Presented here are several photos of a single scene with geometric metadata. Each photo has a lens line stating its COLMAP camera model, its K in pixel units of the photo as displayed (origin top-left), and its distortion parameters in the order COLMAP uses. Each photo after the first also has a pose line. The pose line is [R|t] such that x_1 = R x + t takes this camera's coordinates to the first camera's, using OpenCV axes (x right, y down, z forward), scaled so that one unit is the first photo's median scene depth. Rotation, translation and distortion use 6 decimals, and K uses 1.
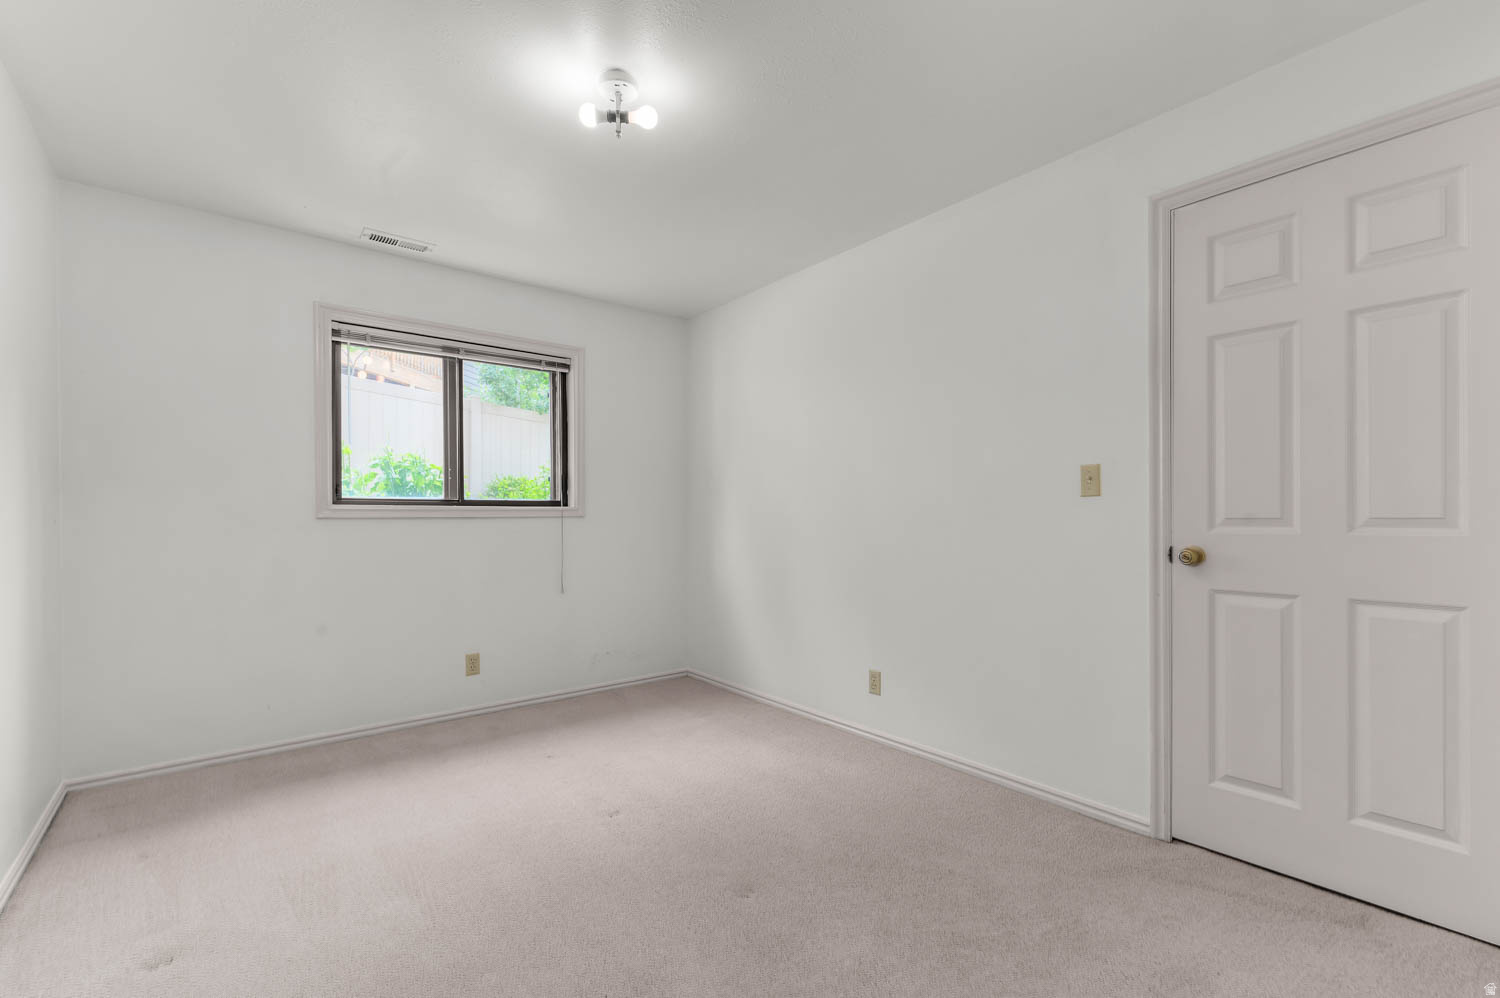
lens RADIAL K [[636.3, 0, 750.0], [0, 636.3, 499.0], [0, 0, 1]] dist [0.000408, 0.000028]
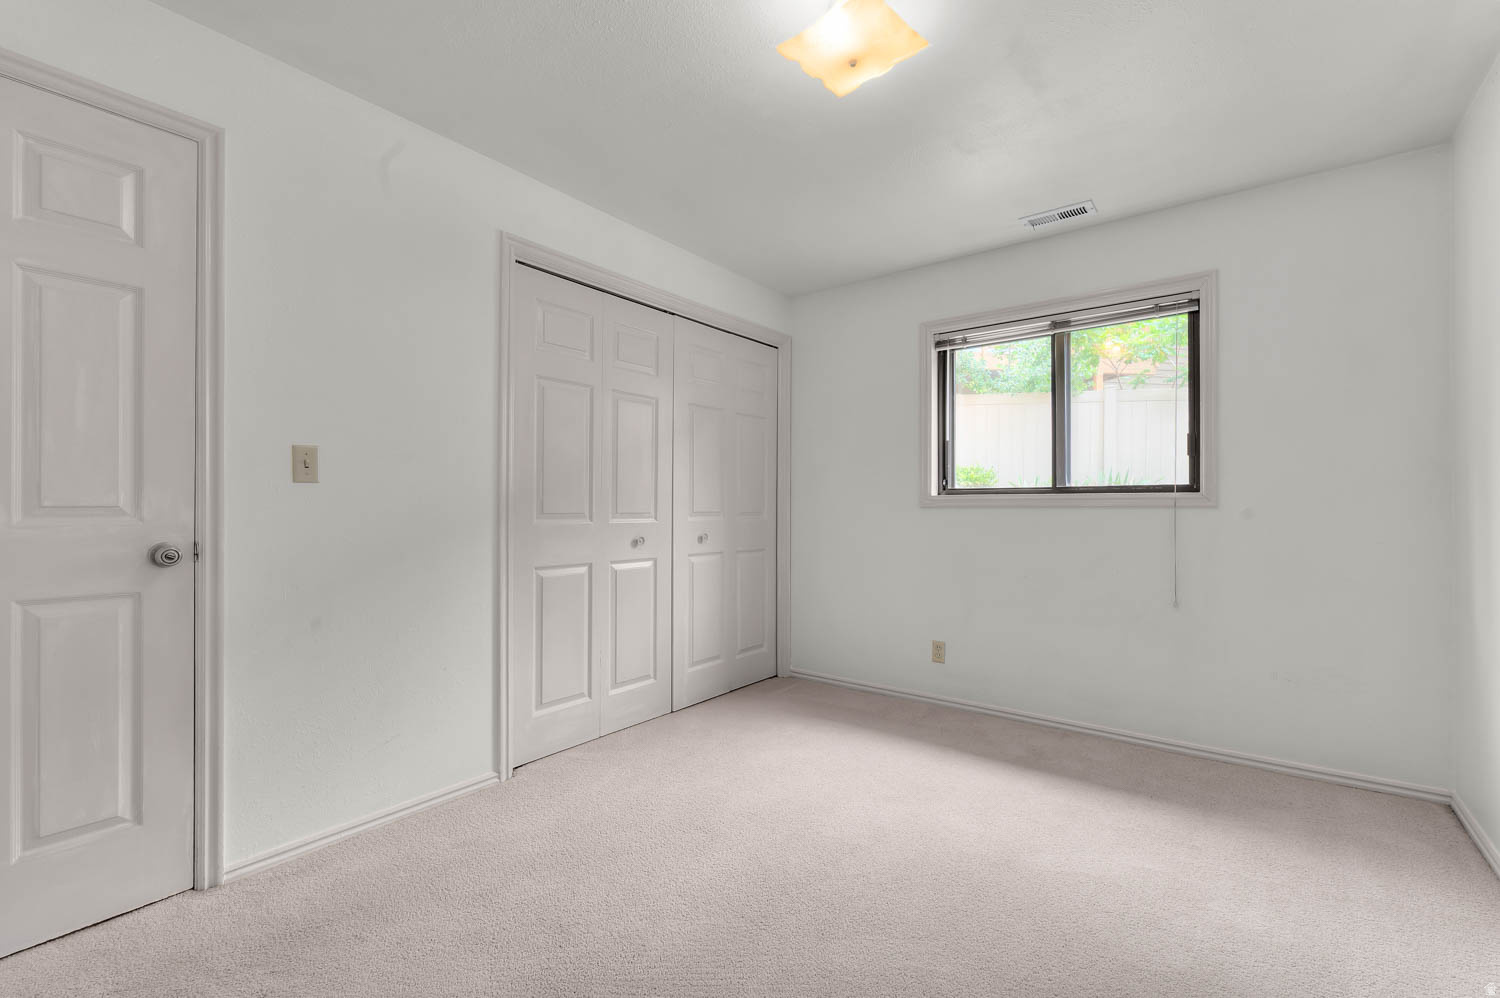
lens RADIAL K [[658.6, 0, 750.0], [0, 658.6, 499.0], [0, 0, 1]] dist [-0.000209, -0.000024]
pose [[0.220845, -0.007871, -0.975277, 0.364844], [0.023415, 0.999722, -0.002766, 0.010459], [0.975028, -0.022225, 0.220968, 0.347771]]
